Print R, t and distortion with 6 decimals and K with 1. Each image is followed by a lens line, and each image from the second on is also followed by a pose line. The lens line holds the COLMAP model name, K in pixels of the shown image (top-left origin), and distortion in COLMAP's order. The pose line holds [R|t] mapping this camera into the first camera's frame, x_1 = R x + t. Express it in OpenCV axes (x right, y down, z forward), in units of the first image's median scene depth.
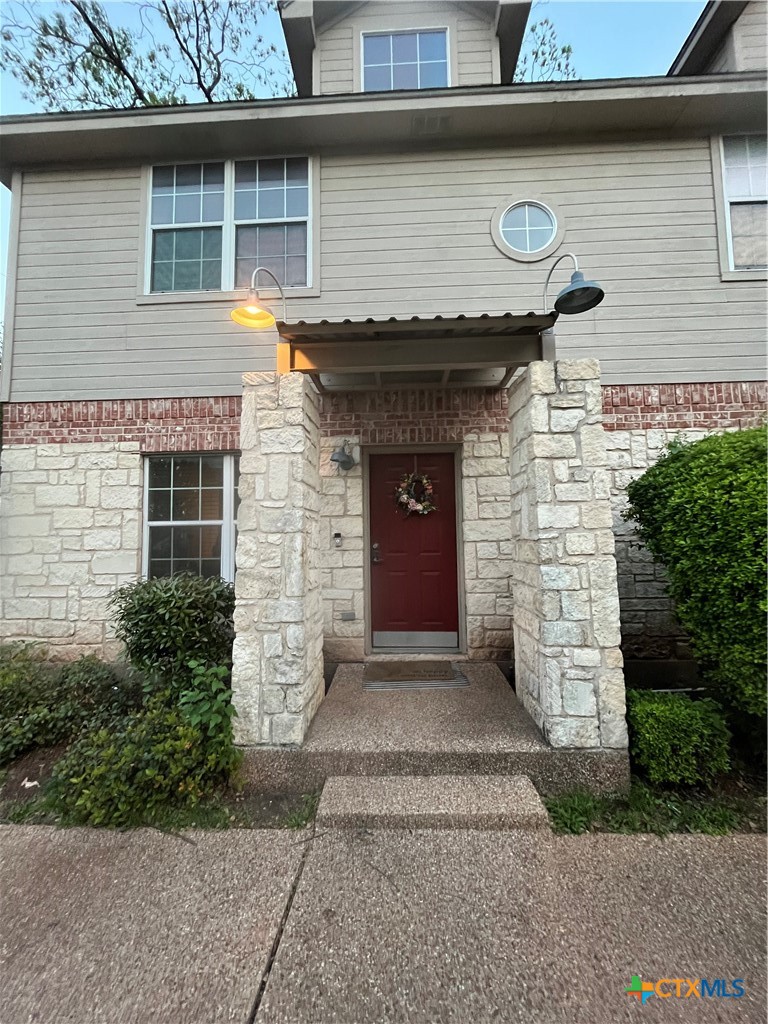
lens RADIAL K [[413.4, 0, 383.3], [0, 413.4, 509.9], [0, 0, 1]] dist [-0.003591, -0.000515]
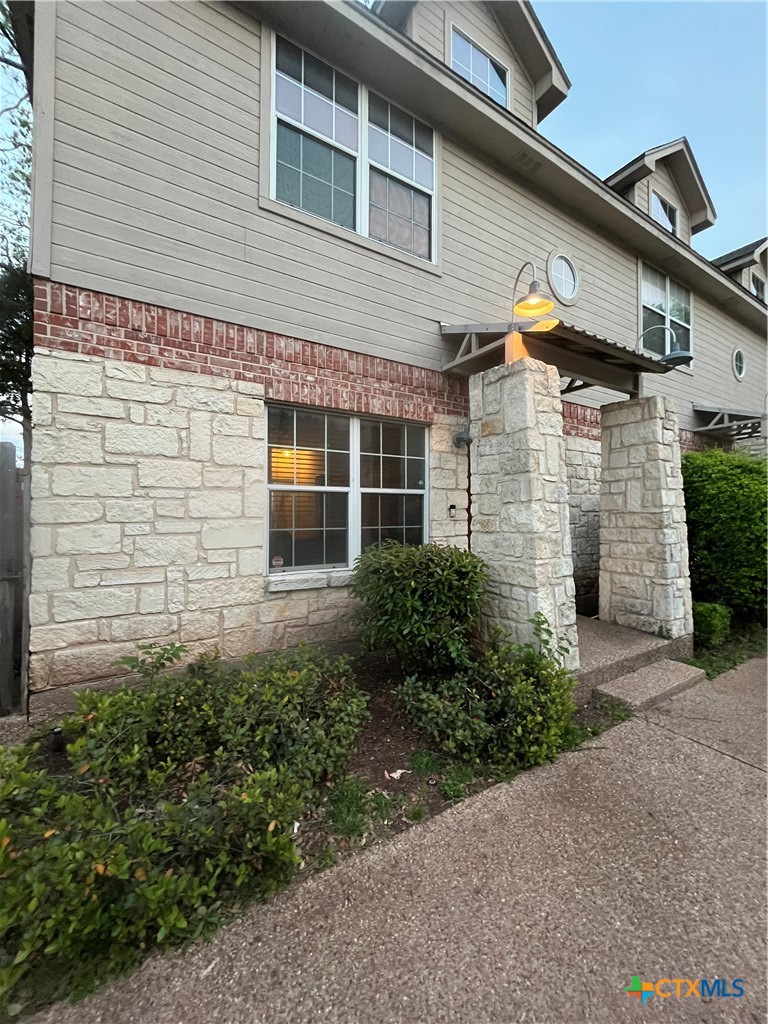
lens RADIAL K [[413.4, 0, 382.2], [0, 413.4, 509.9], [0, 0, 1]] dist [-0.003591, -0.000515]
pose [[0.827536, 0.021805, 0.560990, -0.849757], [-0.052921, 0.997826, 0.039282, 0.035233], [-0.558913, -0.062196, 0.826890, 0.187408]]
